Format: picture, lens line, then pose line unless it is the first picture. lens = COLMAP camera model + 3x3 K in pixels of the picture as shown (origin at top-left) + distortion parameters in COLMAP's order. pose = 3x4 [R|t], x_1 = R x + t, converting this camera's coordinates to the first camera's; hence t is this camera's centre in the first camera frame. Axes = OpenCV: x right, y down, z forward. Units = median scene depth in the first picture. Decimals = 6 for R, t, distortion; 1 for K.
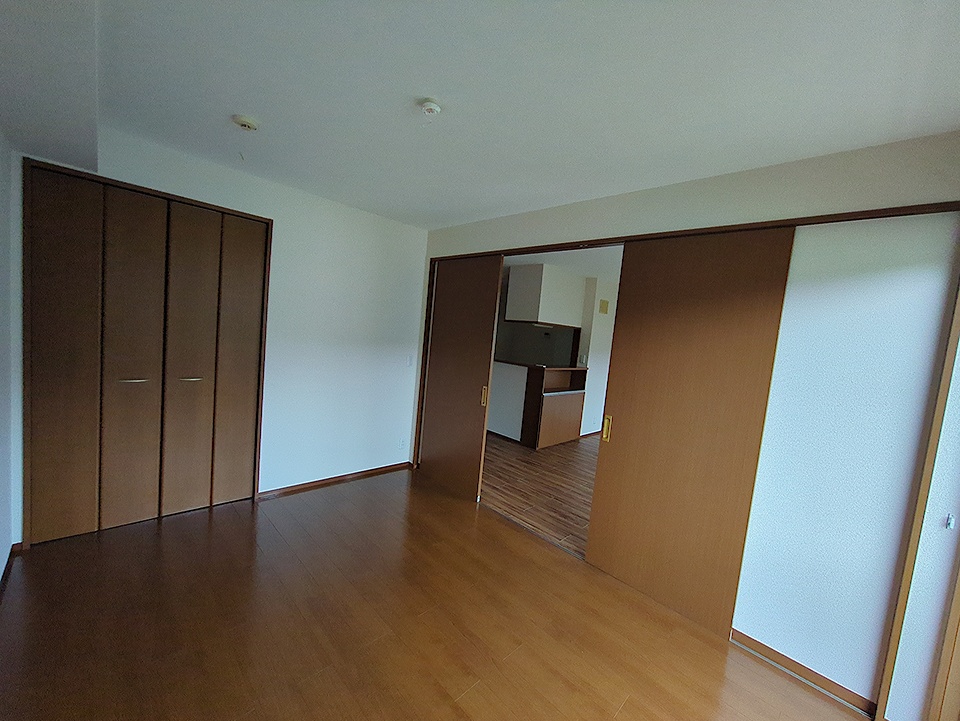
lens RADIAL K [[379.5, 0, 484.0], [0, 379.5, 362.0], [0, 0, 1]] dist [0.000528, 0.000440]
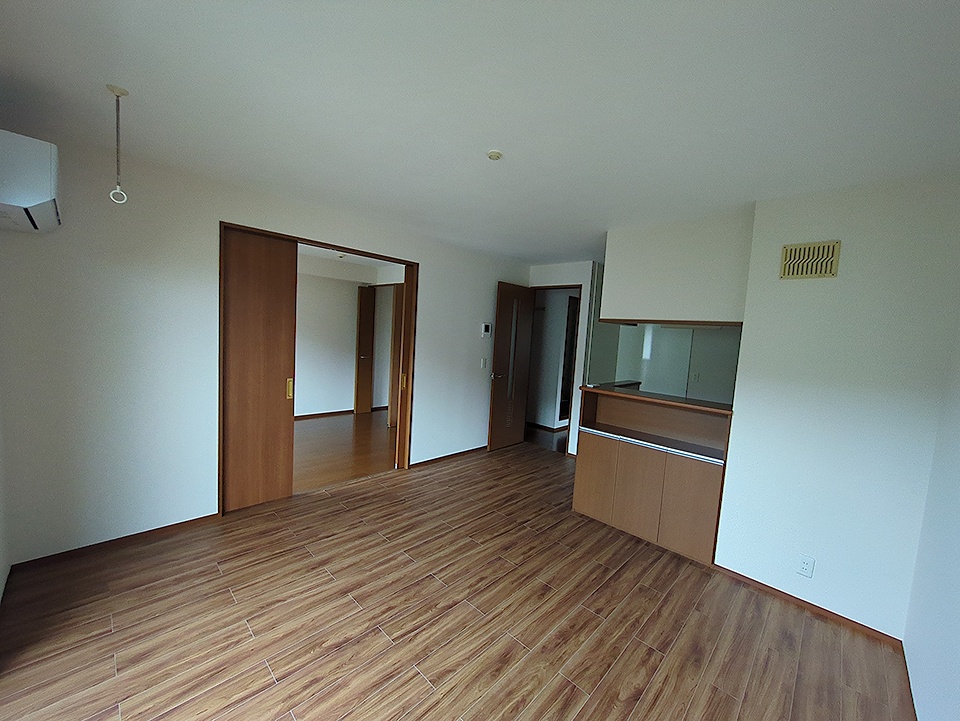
lens RADIAL K [[379.5, 0, 484.0], [0, 379.5, 362.0], [0, 0, 1]] dist [0.000528, 0.000440]
pose [[0.018597, -0.014371, -0.999724, 0.947783], [-0.144790, 0.989318, -0.016915, 0.011660], [0.989288, 0.145065, 0.016318, 0.954271]]
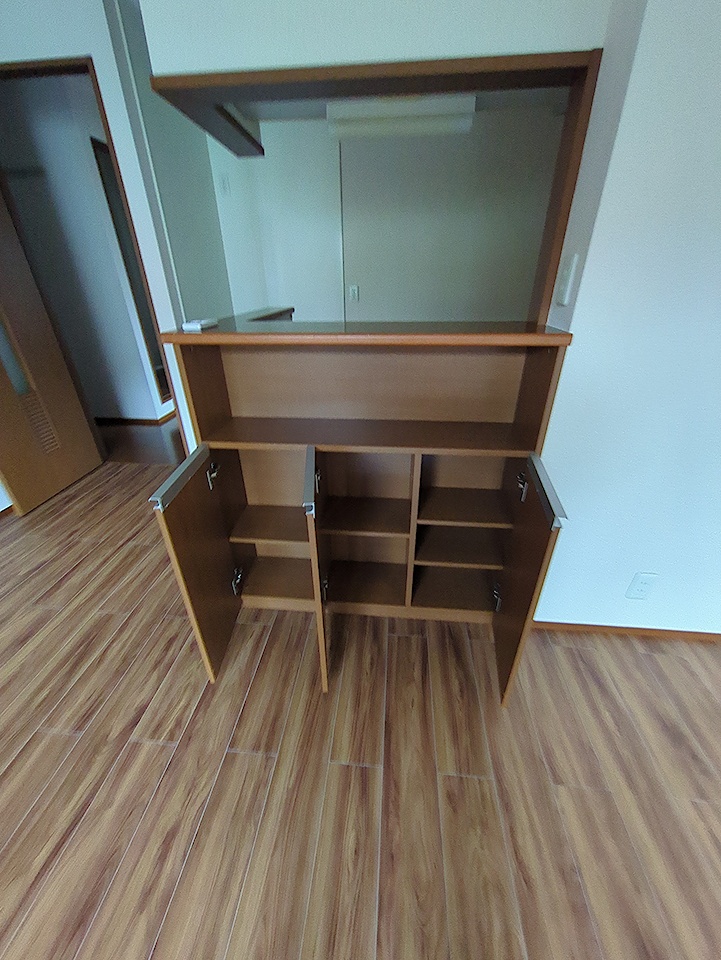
lens RADIAL K [[379.5, 0, 360.5], [0, 379.5, 480.0], [0, 0, 1]] dist [0.000528, 0.000440]
pose [[0.626870, 0.275994, -0.728603, 0.485355], [0.011616, 0.931742, 0.362936, 0.019012], [0.779037, -0.235977, 0.580875, 1.097932]]
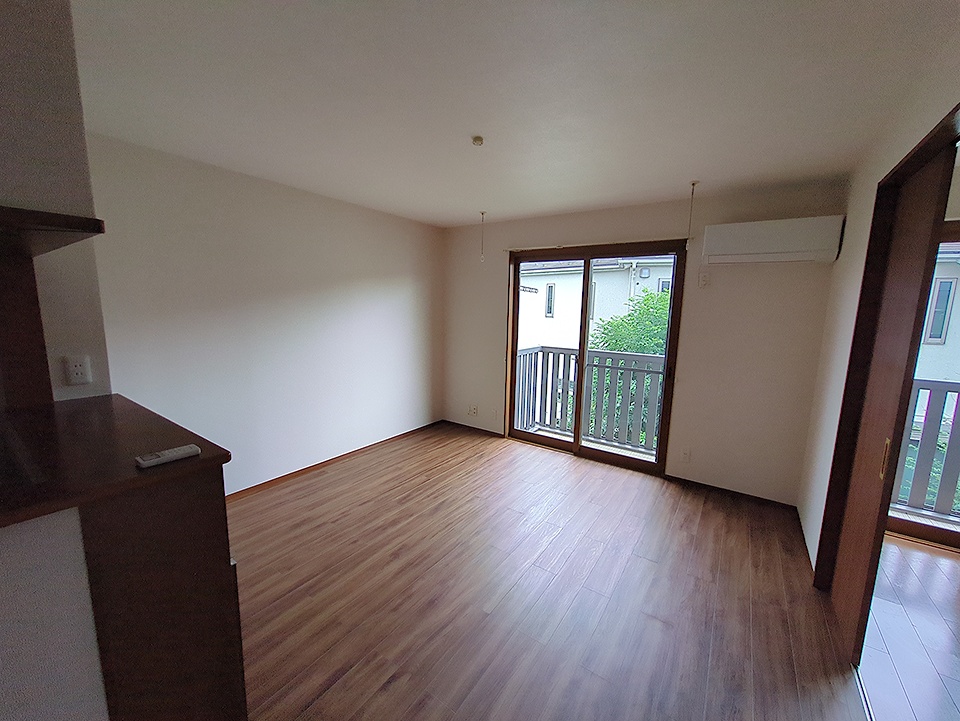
lens RADIAL K [[379.5, 0, 484.0], [0, 379.5, 362.0], [0, 0, 1]] dist [0.000528, 0.000440]
pose [[-0.171818, -0.247305, 0.953582, -0.067874], [0.037874, 0.965603, 0.257247, -0.100056], [-0.984400, 0.080316, -0.156541, 1.033446]]
